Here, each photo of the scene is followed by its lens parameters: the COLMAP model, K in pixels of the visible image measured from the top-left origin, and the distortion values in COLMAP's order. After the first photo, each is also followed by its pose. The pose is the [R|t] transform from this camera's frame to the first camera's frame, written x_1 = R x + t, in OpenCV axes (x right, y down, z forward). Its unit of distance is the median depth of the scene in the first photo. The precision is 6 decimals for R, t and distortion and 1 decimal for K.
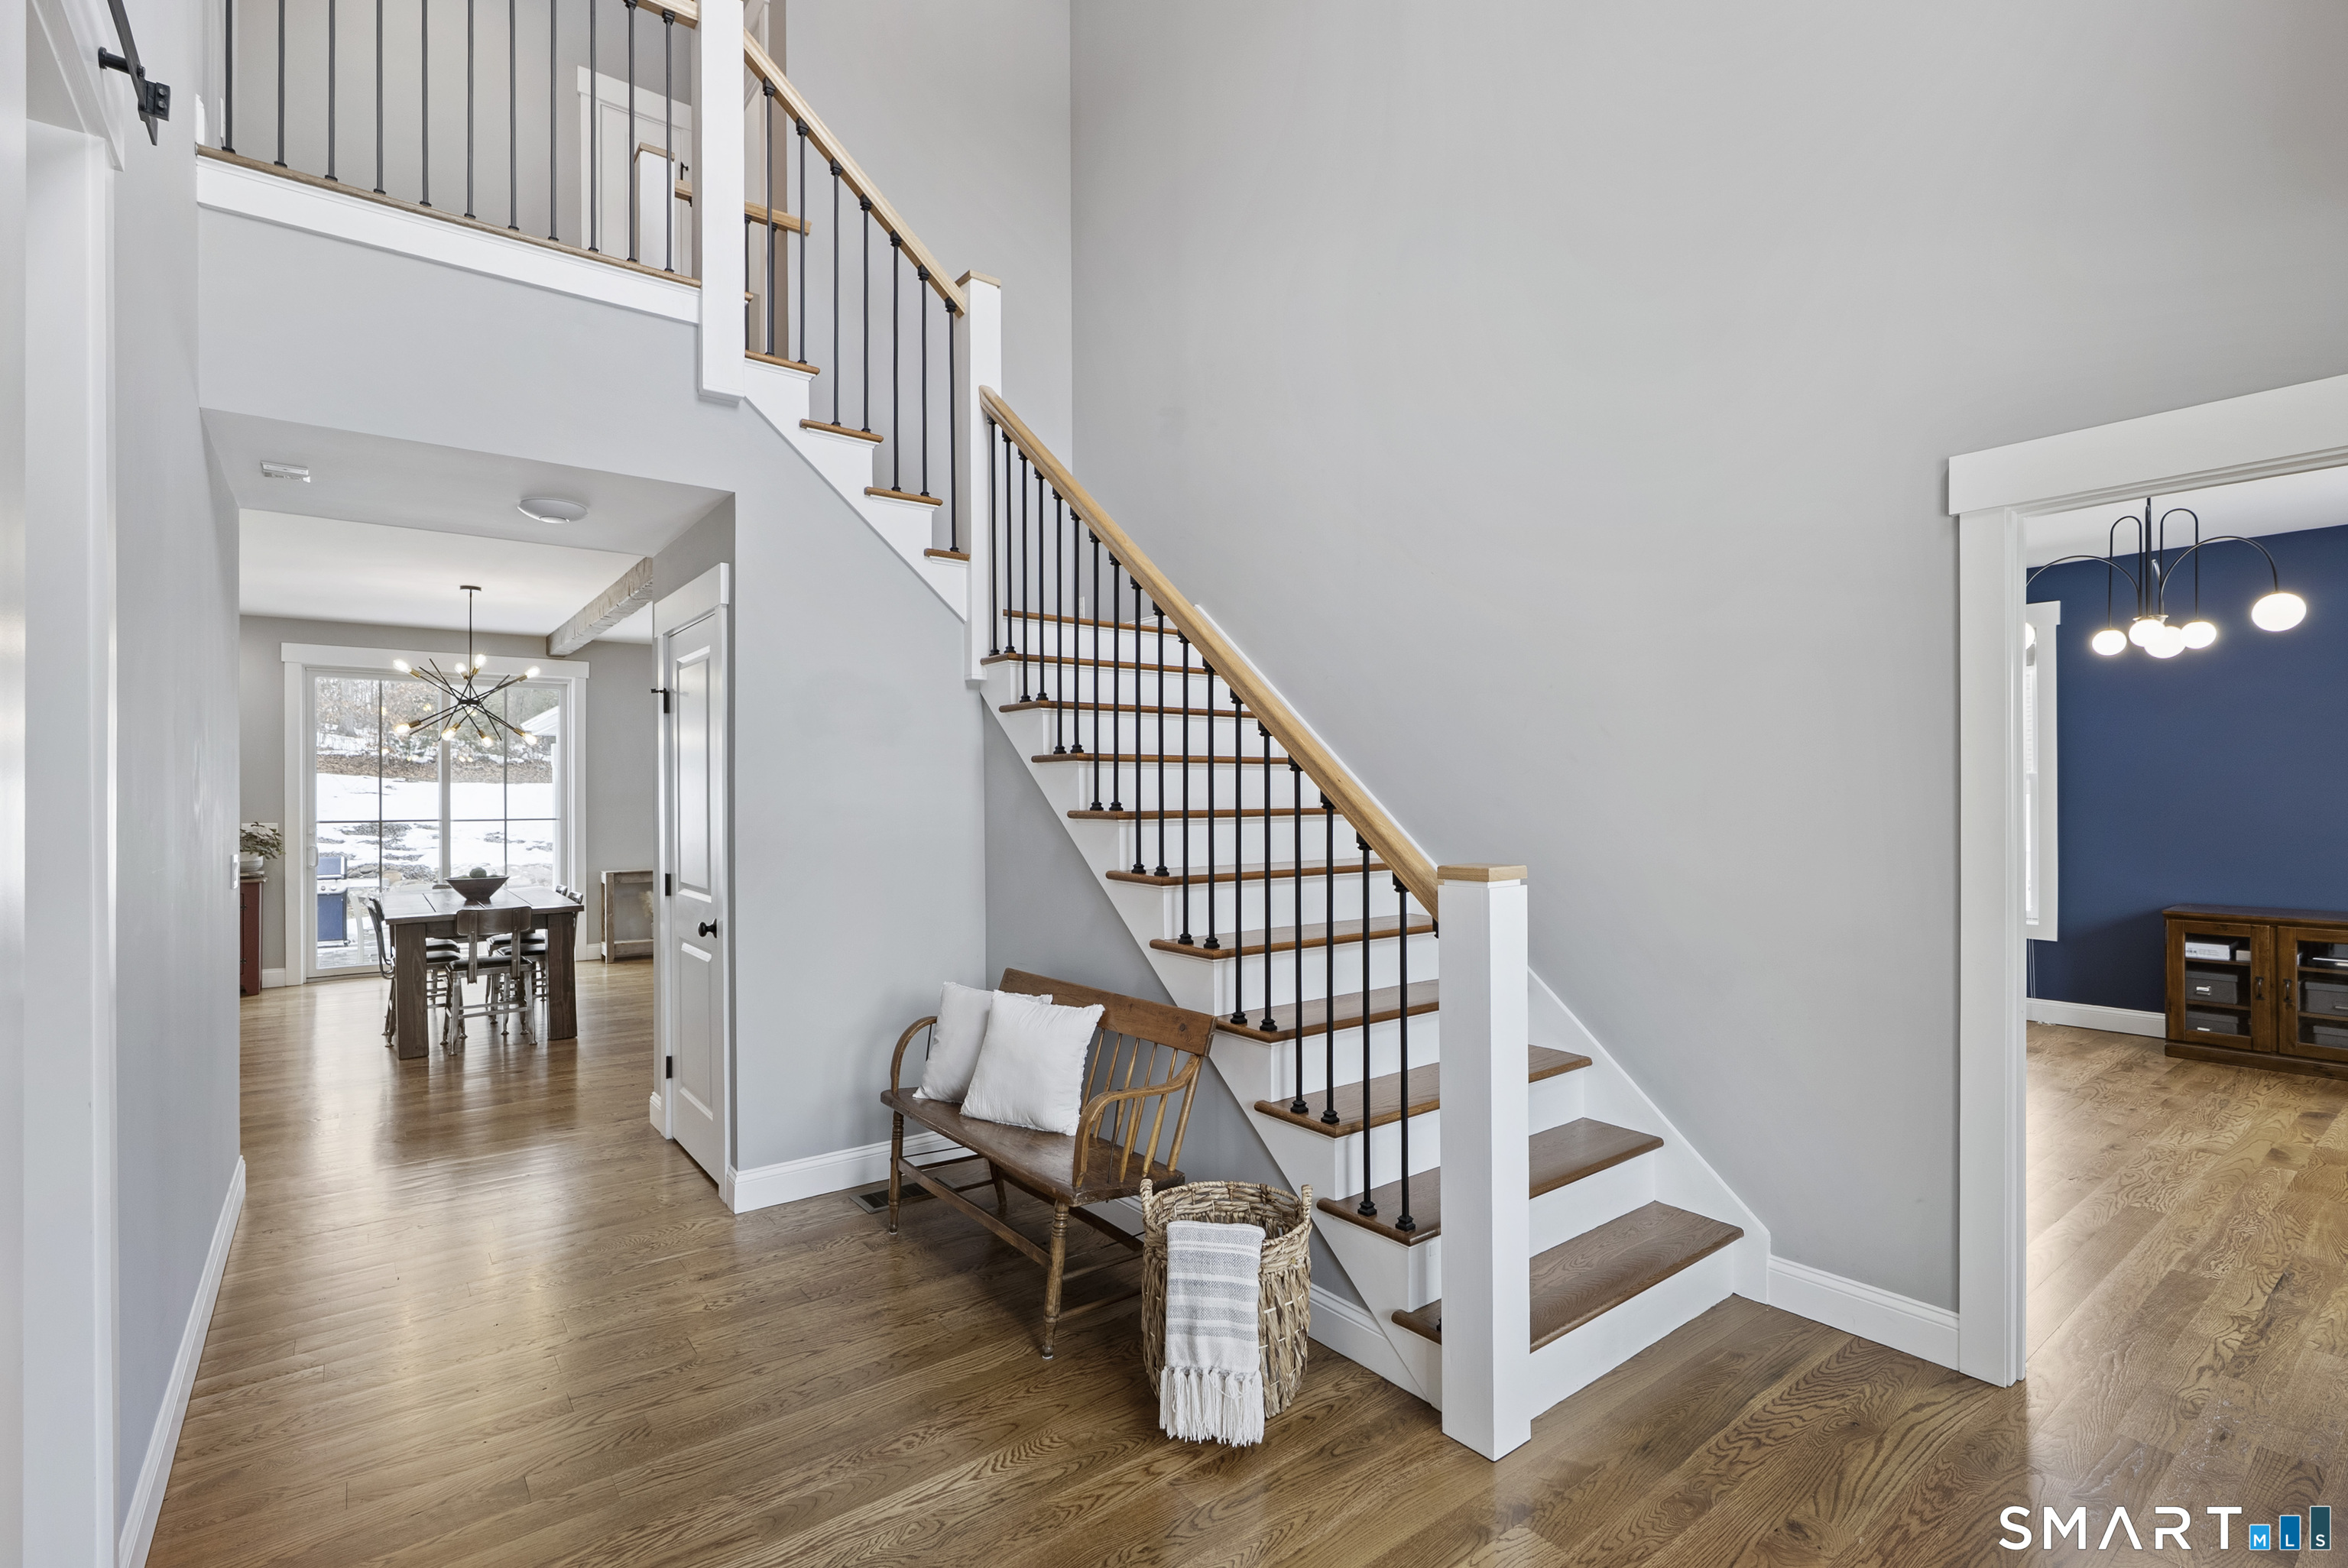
lens RADIAL K [[1072.9, 0, 1172.4], [0, 1072.9, 797.2], [0, 0, 1]] dist [-0.000785, -0.000121]
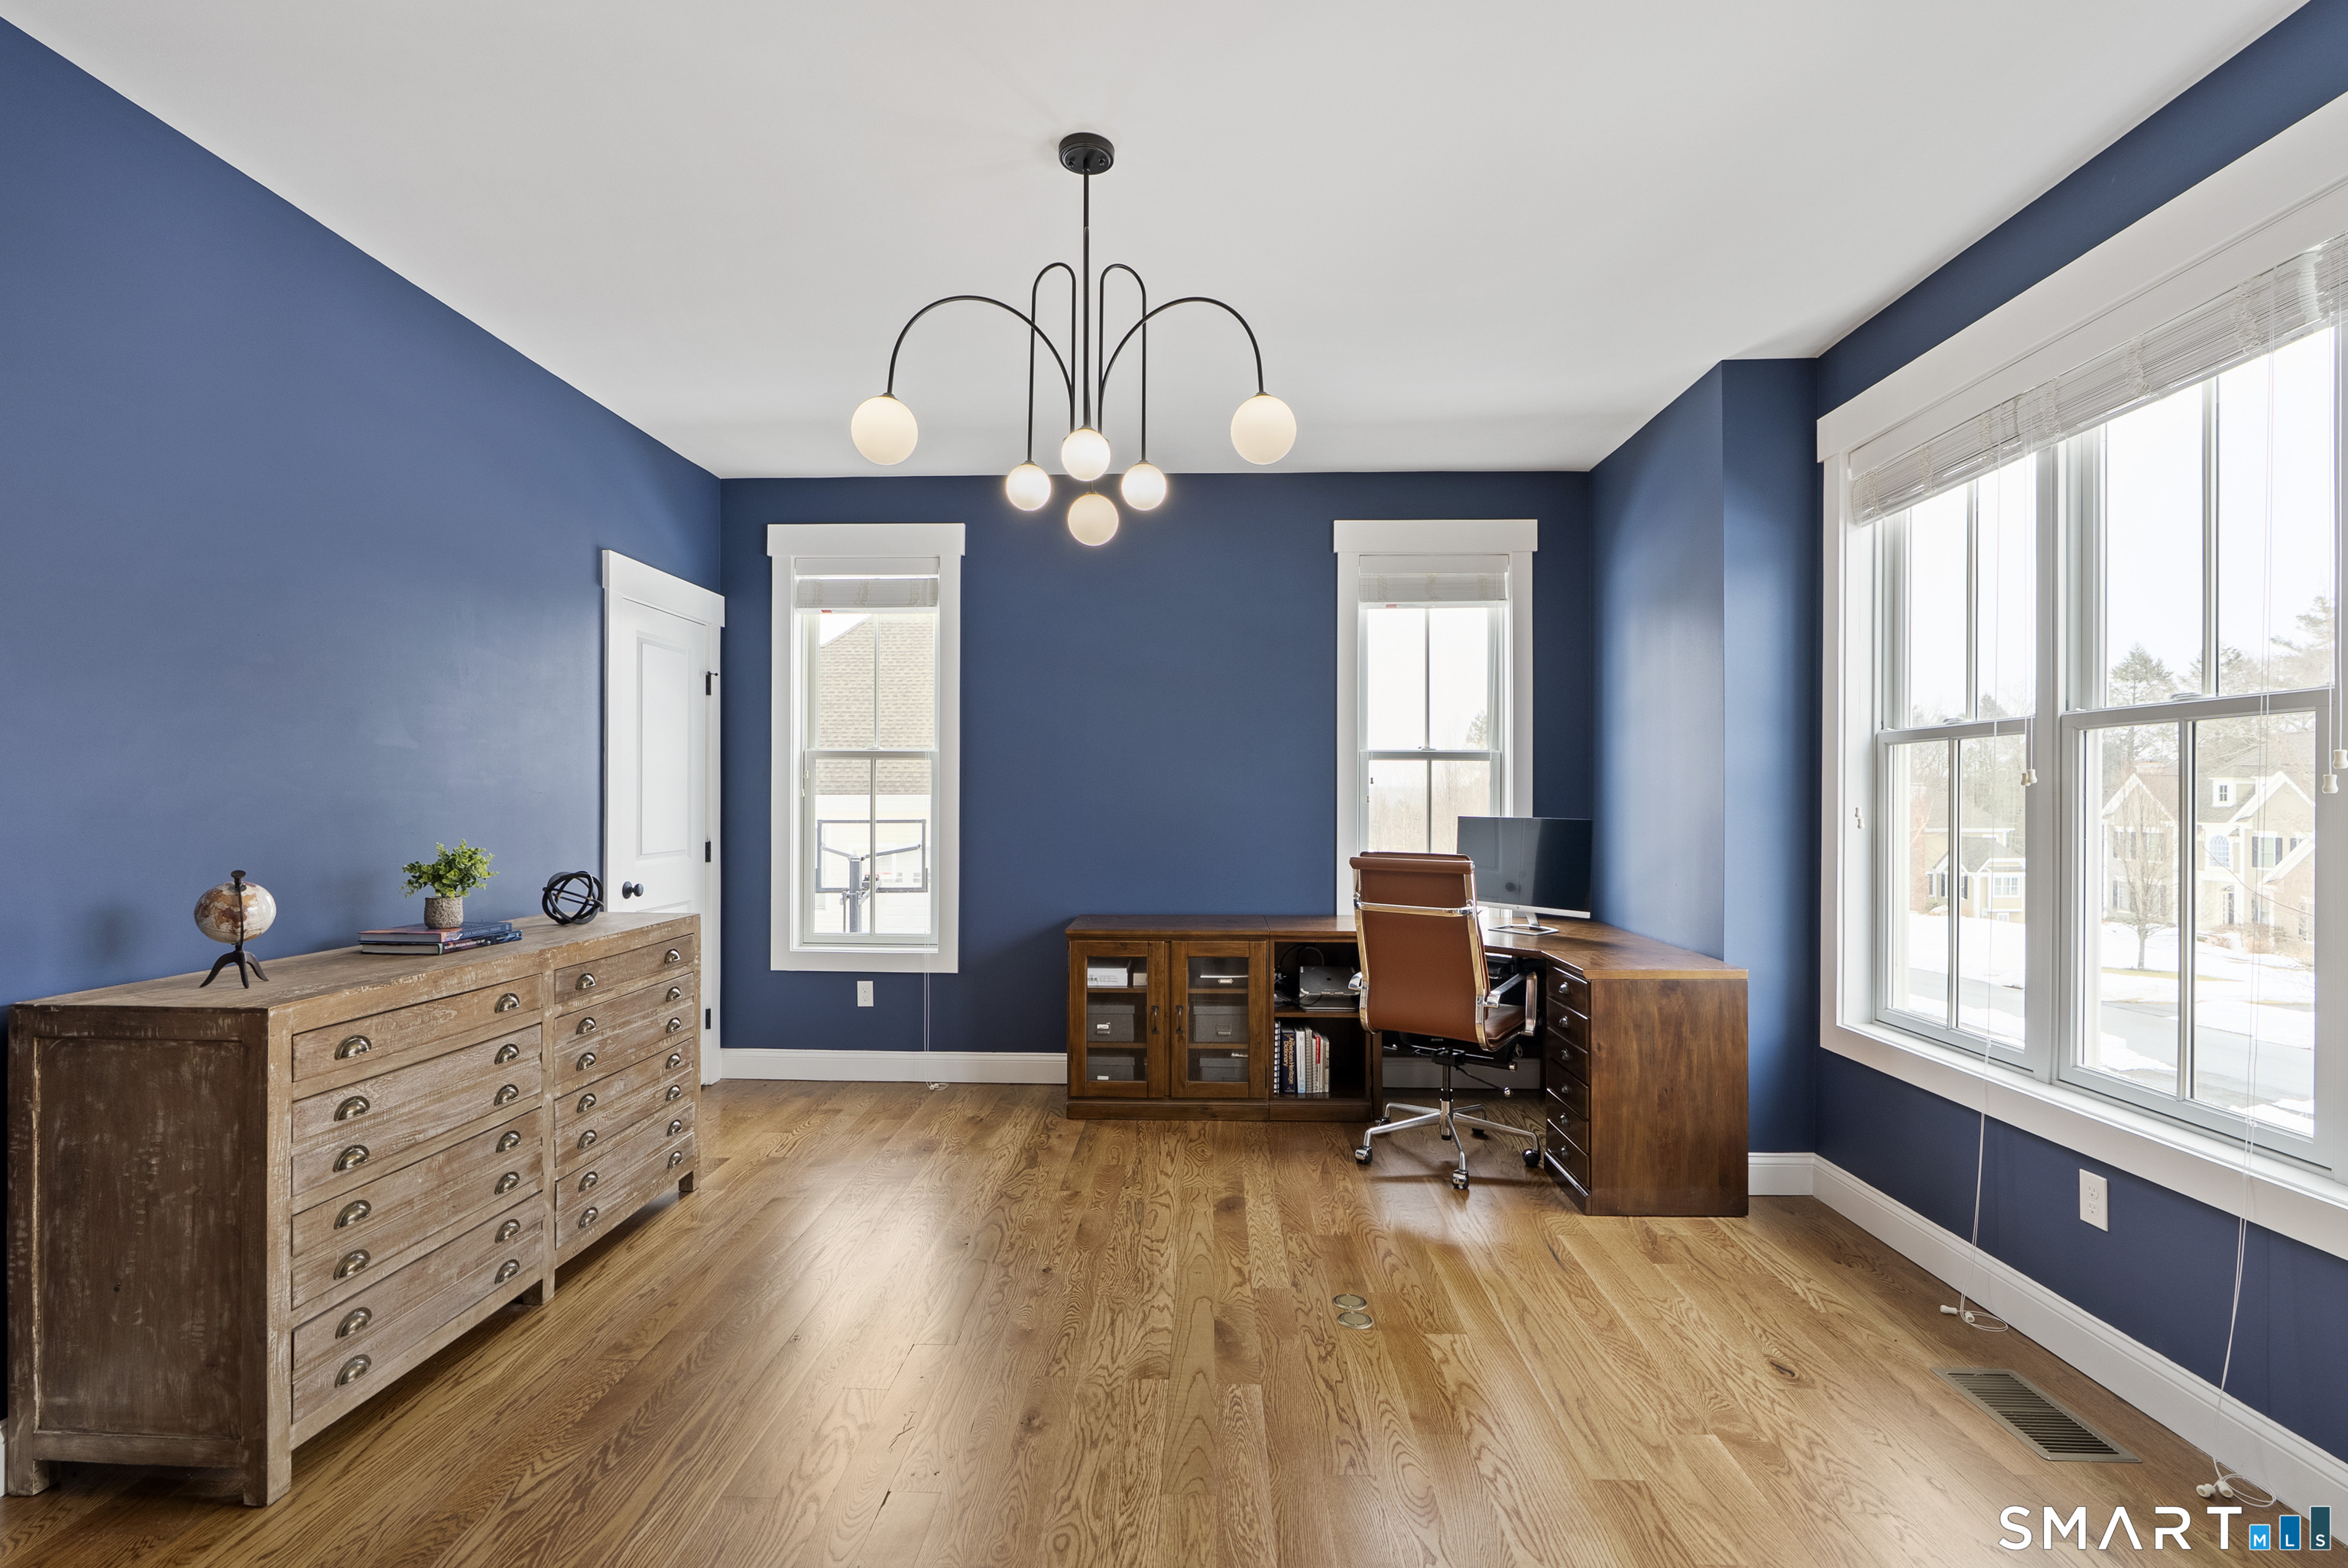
lens RADIAL K [[1072.9, 0, 1172.4], [0, 1072.9, 797.2], [0, 0, 1]] dist [-0.000785, -0.000121]
pose [[0.636731, 0.009614, 0.771026, 0.393953], [-0.008562, 0.999949, -0.005397, 0.015456], [-0.771039, -0.003165, 0.636780, 0.470124]]
